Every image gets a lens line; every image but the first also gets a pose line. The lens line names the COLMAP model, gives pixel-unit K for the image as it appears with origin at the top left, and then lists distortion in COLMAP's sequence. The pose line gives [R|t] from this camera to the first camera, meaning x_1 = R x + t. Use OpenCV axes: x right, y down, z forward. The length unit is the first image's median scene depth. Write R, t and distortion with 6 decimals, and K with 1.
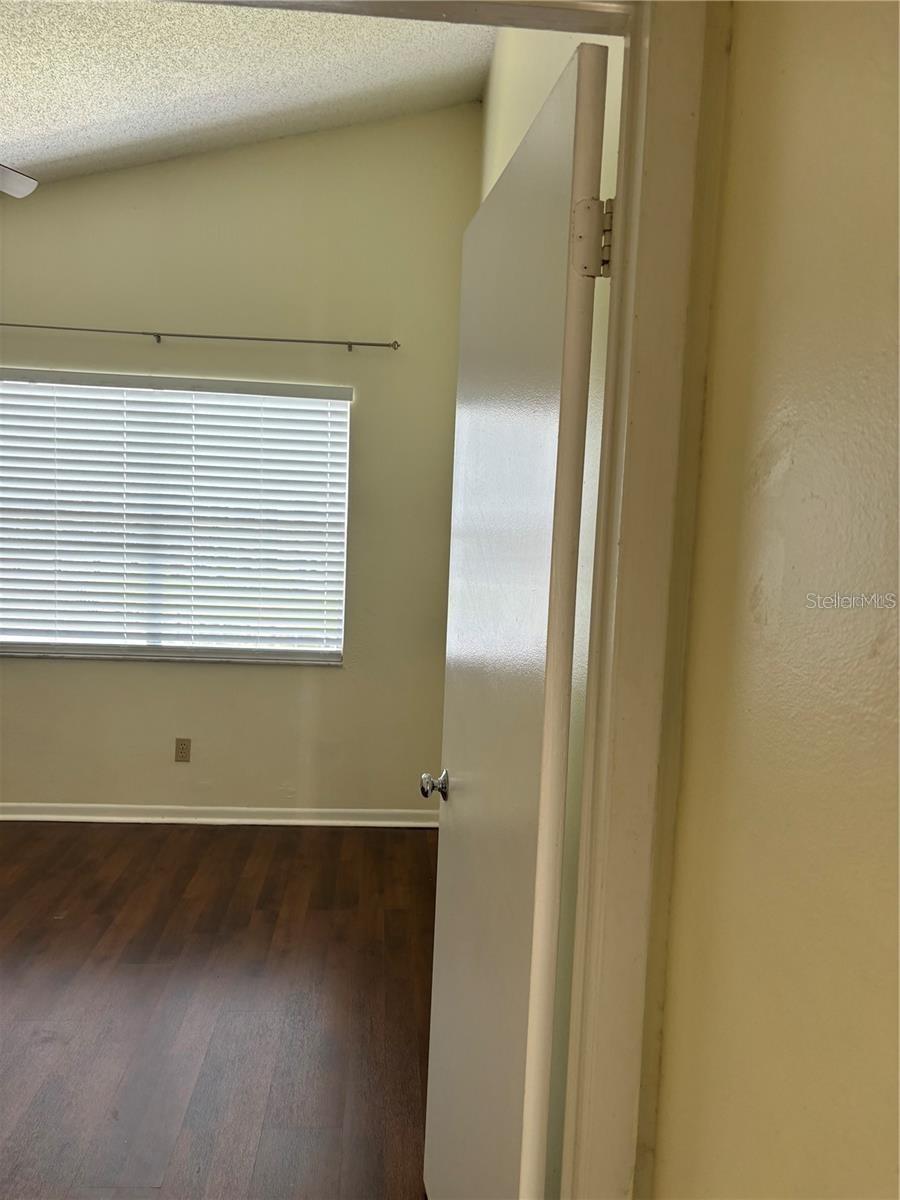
lens RADIAL K [[906.5, 0, 433.8], [0, 906.5, 603.3], [0, 0, 1]] dist [0.063728, -0.081204]
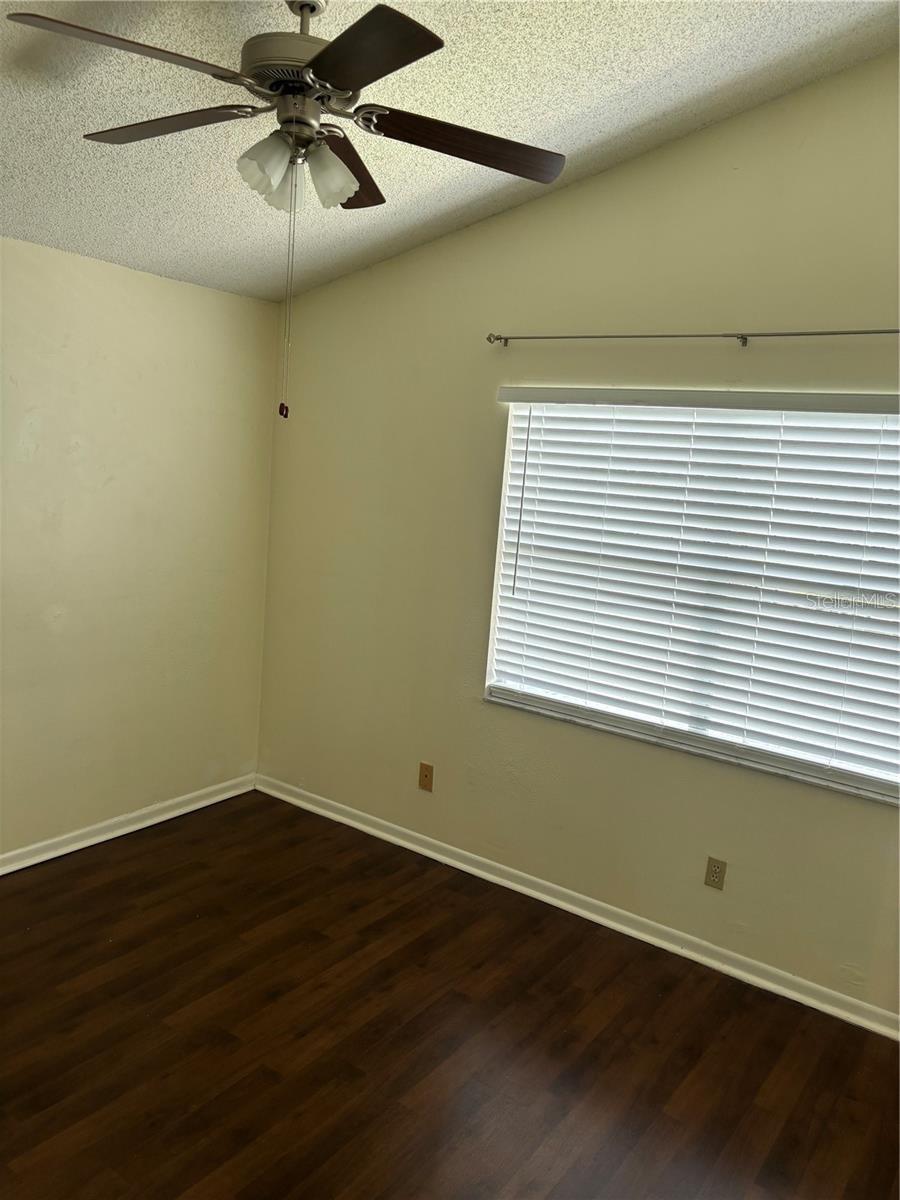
lens RADIAL K [[906.5, 0, 433.8], [0, 906.5, 603.3], [0, 0, 1]] dist [0.063728, -0.081204]
pose [[0.772260, 0.118965, -0.624068, -0.003203], [-0.102403, 0.992776, 0.062532, -0.097971], [0.626999, 0.015615, 0.778863, 0.262213]]
